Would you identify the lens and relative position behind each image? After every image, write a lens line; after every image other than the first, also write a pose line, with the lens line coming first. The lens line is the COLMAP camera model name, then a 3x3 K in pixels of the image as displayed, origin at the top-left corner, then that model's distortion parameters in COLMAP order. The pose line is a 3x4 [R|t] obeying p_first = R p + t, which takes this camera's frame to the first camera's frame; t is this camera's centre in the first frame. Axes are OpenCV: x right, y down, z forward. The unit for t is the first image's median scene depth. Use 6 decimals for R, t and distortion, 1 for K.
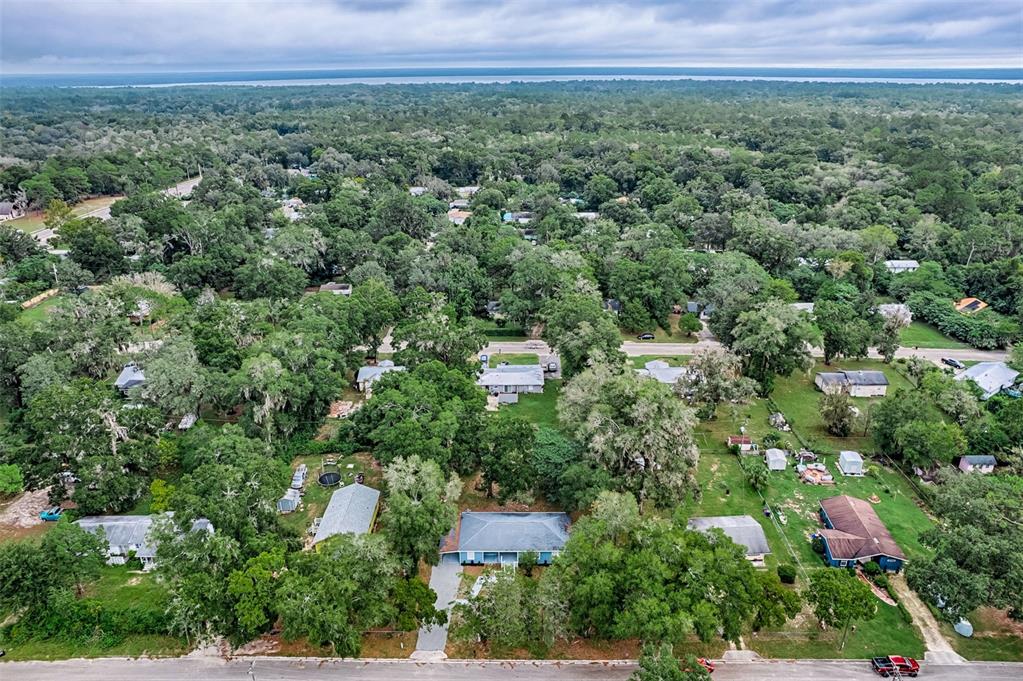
lens RADIAL K [[703.4, 0, 513.3], [0, 703.4, 314.7], [0, 0, 1]] dist [-0.071906, 0.066722]
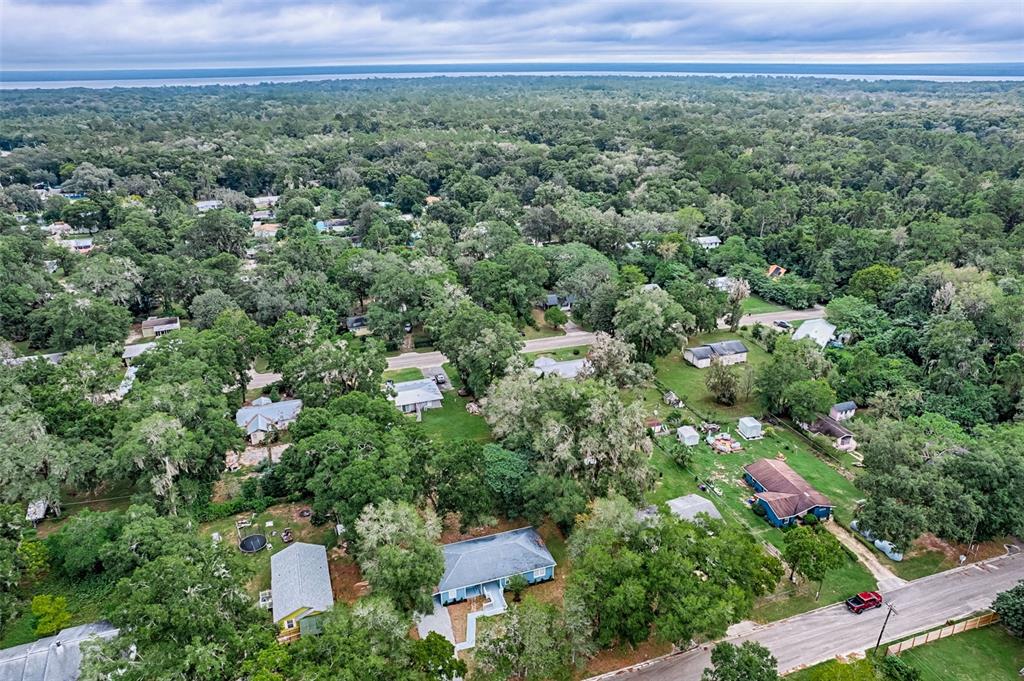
lens RADIAL K [[704.1, 0, 513.8], [0, 704.1, 314.7], [0, 0, 1]] dist [-0.071906, 0.066722]
pose [[0.944288, -0.115115, 0.308333, -0.104384], [0.114351, 0.993227, 0.020612, -0.016058], [-0.308617, 0.015795, 0.951055, 0.038097]]
